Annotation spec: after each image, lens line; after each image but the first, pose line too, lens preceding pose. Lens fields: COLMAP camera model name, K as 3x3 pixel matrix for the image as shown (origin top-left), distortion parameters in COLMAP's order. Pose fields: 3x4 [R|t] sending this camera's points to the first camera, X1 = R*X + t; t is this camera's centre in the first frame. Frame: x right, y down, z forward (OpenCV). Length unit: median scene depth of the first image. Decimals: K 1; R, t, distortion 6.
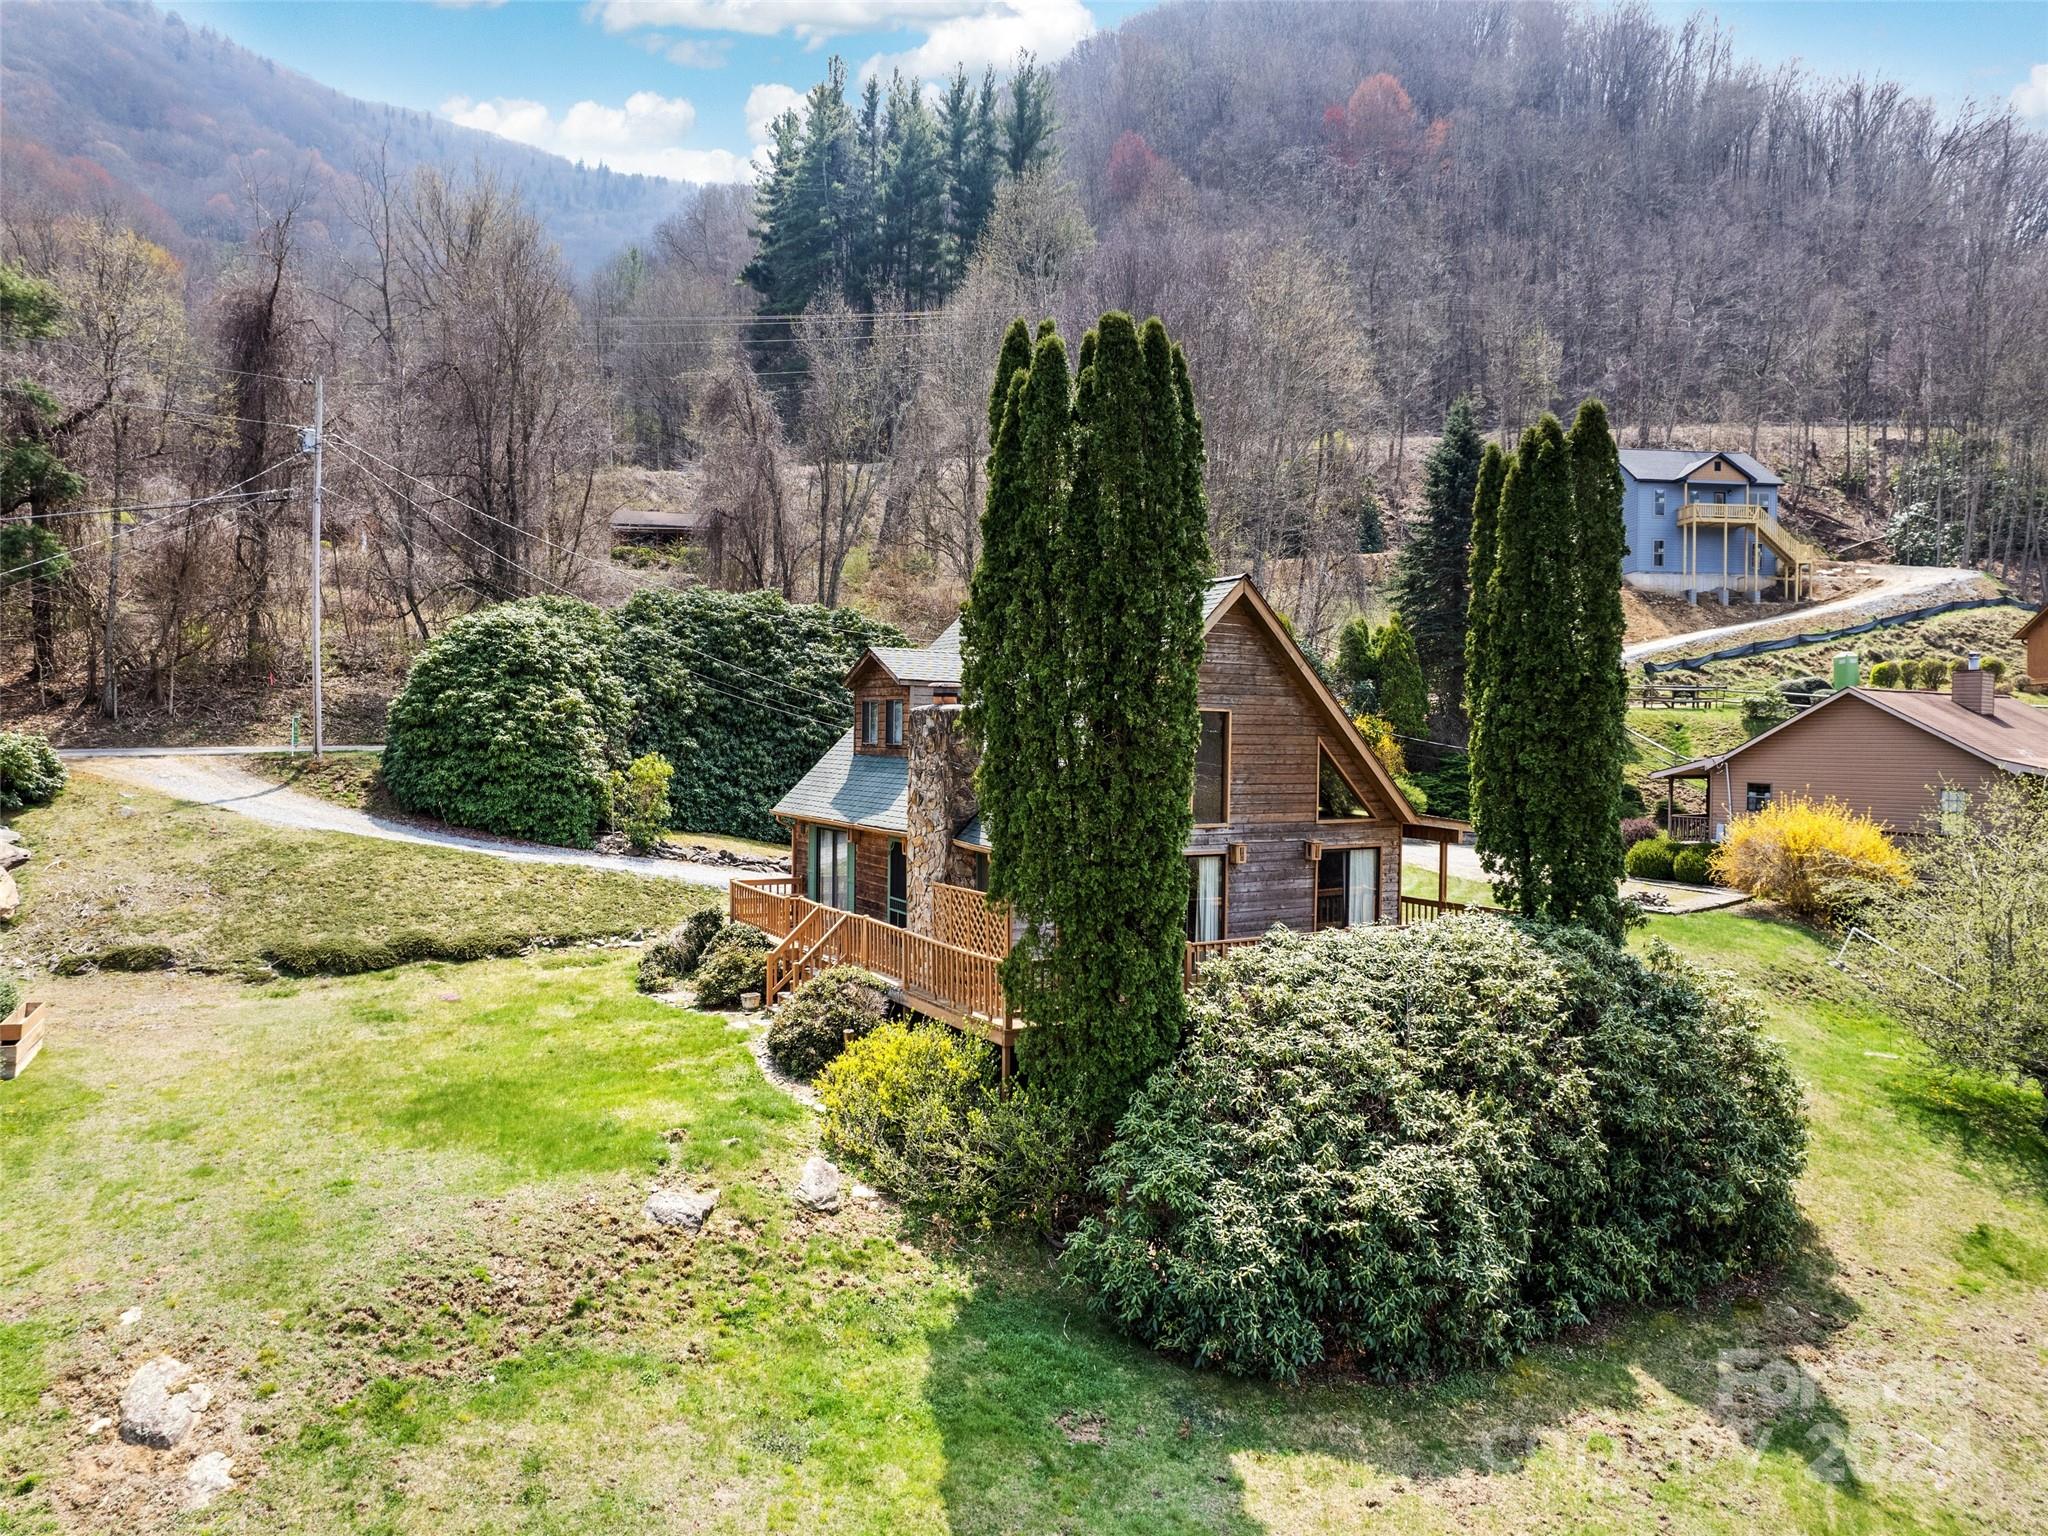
lens RADIAL K [[1306.8, 0, 1025.3], [0, 1306.8, 754.5], [0, 0, 1]] dist [-0.081707, 0.068742]
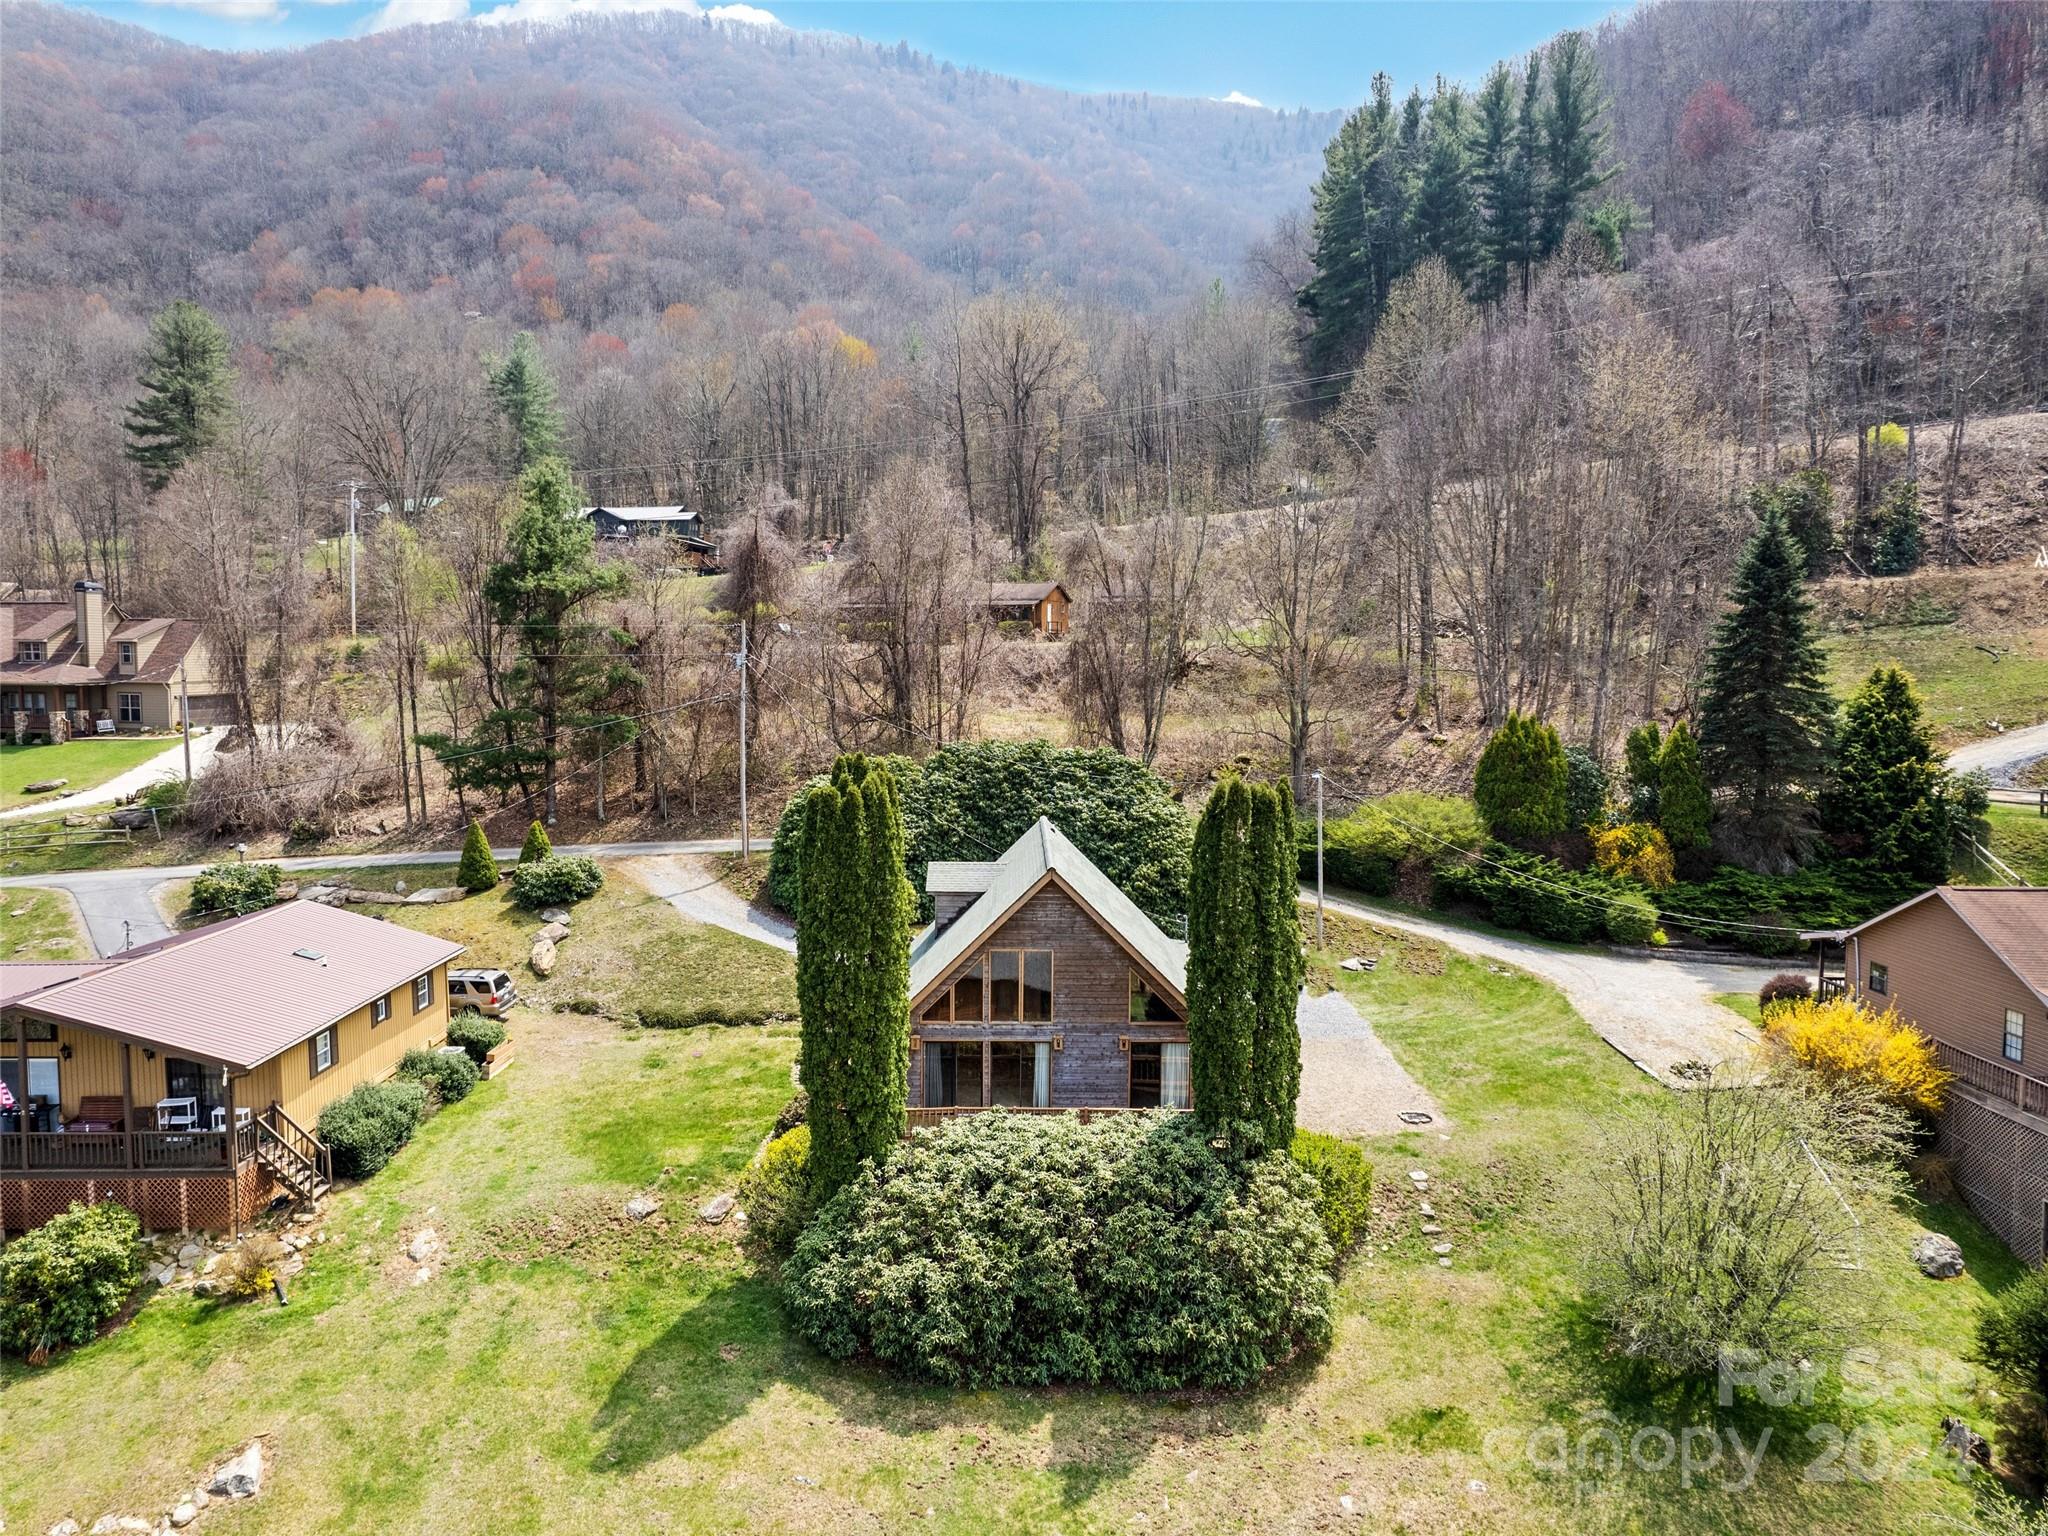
lens RADIAL K [[1287.8, 0, 1027.3], [0, 1287.8, 748.5], [0, 0, 1]] dist [-0.047456, 0.000764]
pose [[0.862670, 0.027966, -0.504994, 0.817953], [-0.002680, 0.998709, 0.050730, -0.320235], [0.505760, -0.042410, 0.861631, -0.291140]]
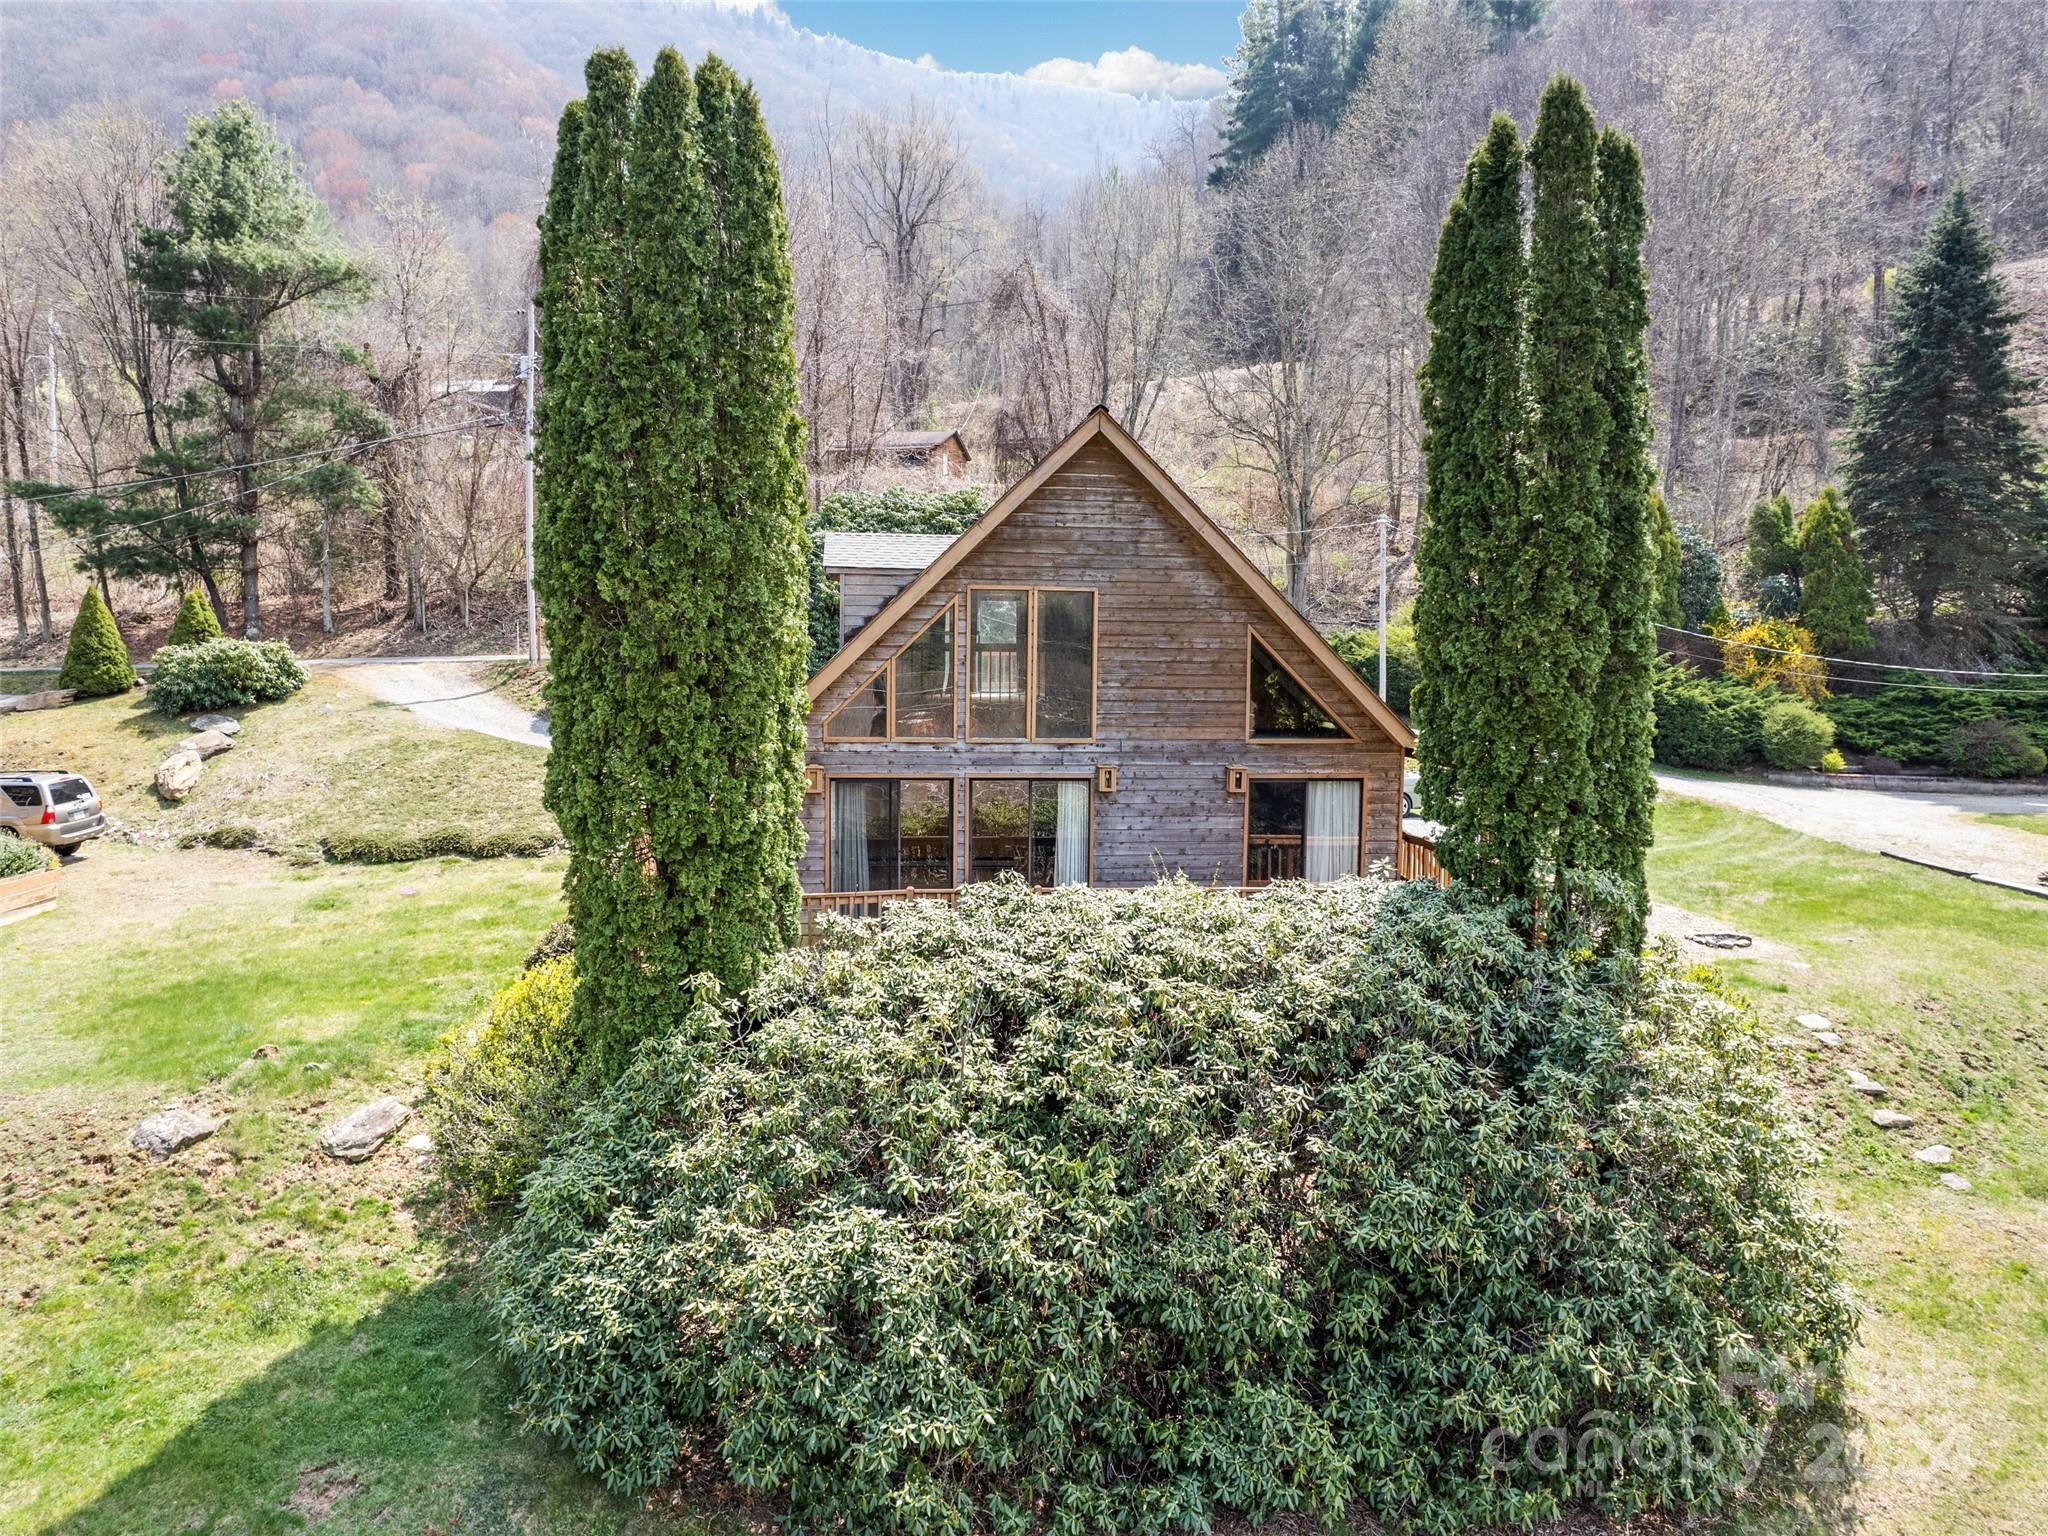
lens RADIAL K [[1306.8, 0, 1025.3], [0, 1306.8, 754.5], [0, 0, 1]] dist [-0.081707, 0.068742]
pose [[0.910703, 0.029311, -0.412020, 0.397855], [-0.004960, 0.998183, 0.060048, 0.015207], [0.413031, -0.052642, 0.909194, 0.264959]]
